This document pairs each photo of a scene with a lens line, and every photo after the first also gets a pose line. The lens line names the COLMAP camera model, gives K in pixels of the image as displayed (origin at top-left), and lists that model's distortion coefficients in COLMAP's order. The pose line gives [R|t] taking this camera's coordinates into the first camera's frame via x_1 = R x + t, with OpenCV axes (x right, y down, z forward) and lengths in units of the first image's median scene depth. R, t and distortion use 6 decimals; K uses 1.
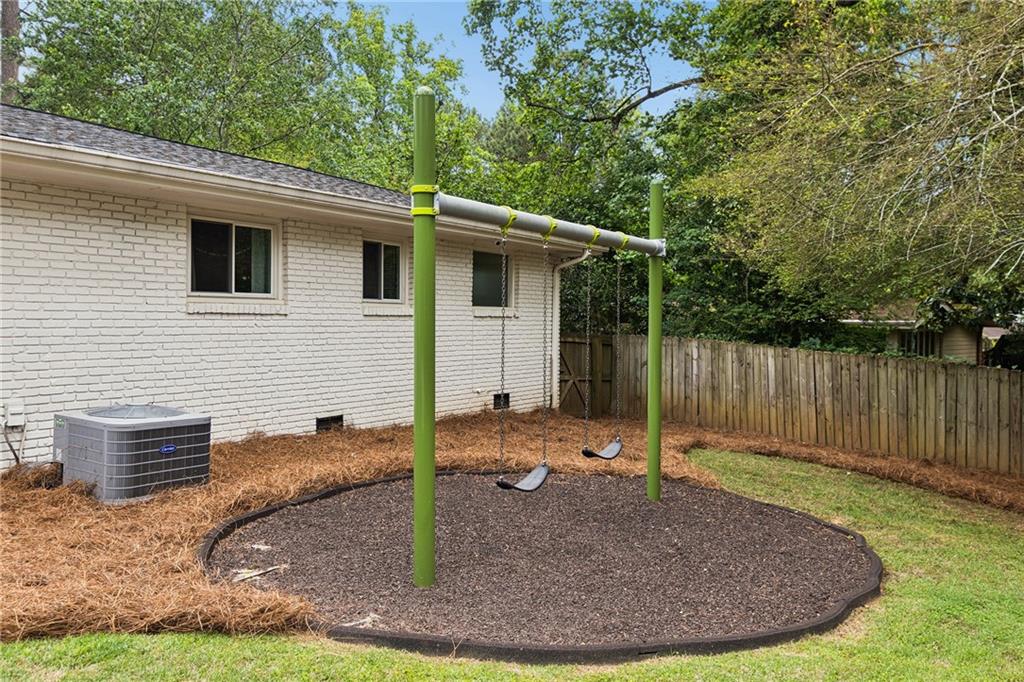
lens RADIAL K [[804.1, 0, 534.0], [0, 804.1, 324.3], [0, 0, 1]] dist [0.026202, 0.000272]
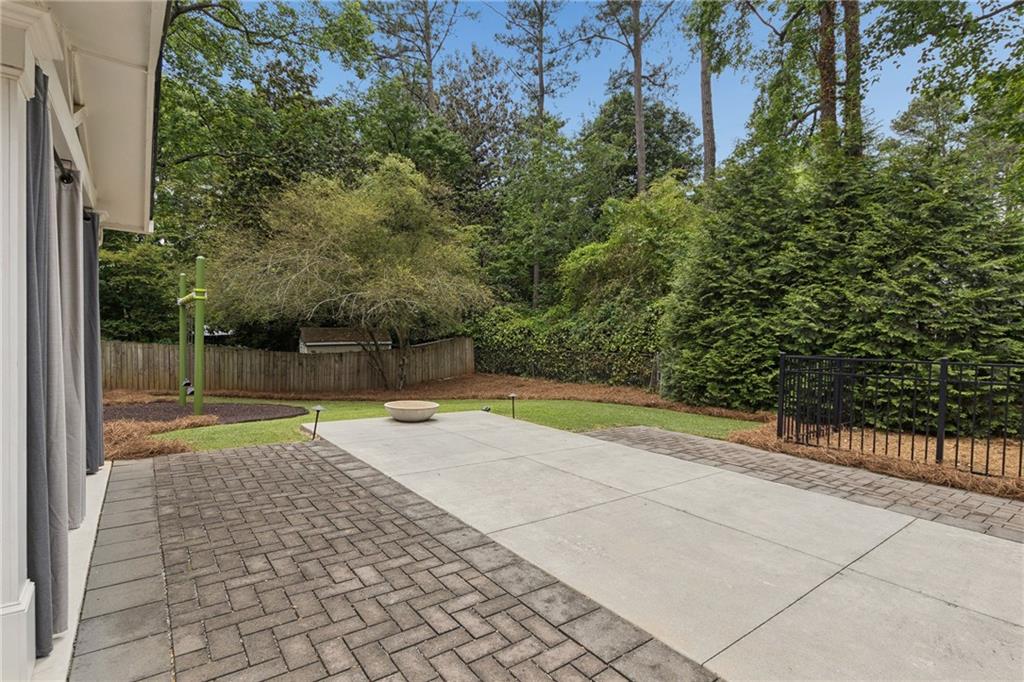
lens RADIAL K [[485.6, 0, 525.6], [0, 485.6, 350.3], [0, 0, 1]] dist [0.016985, -0.006247]
pose [[0.336744, -0.028832, 0.941155, -0.530593], [-0.011483, 0.999331, 0.034722, -0.007046], [-0.941526, -0.022500, 0.336187, -0.277528]]
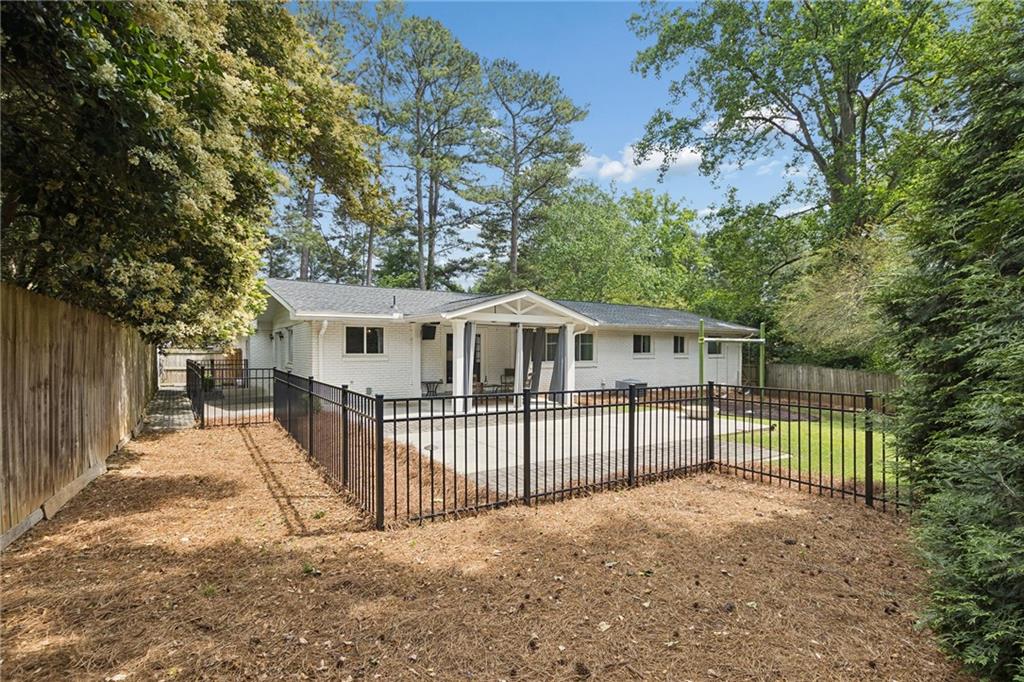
lens RADIAL K [[485.6, 0, 517.6], [0, 485.6, 354.5], [0, 0, 1]] dist [0.016985, -0.006247]
pose [[0.906308, -0.002820, -0.422608, 0.046293], [0.002429, 0.999996, -0.001463, -0.019291], [0.422611, 0.000300, 0.906311, -0.904608]]
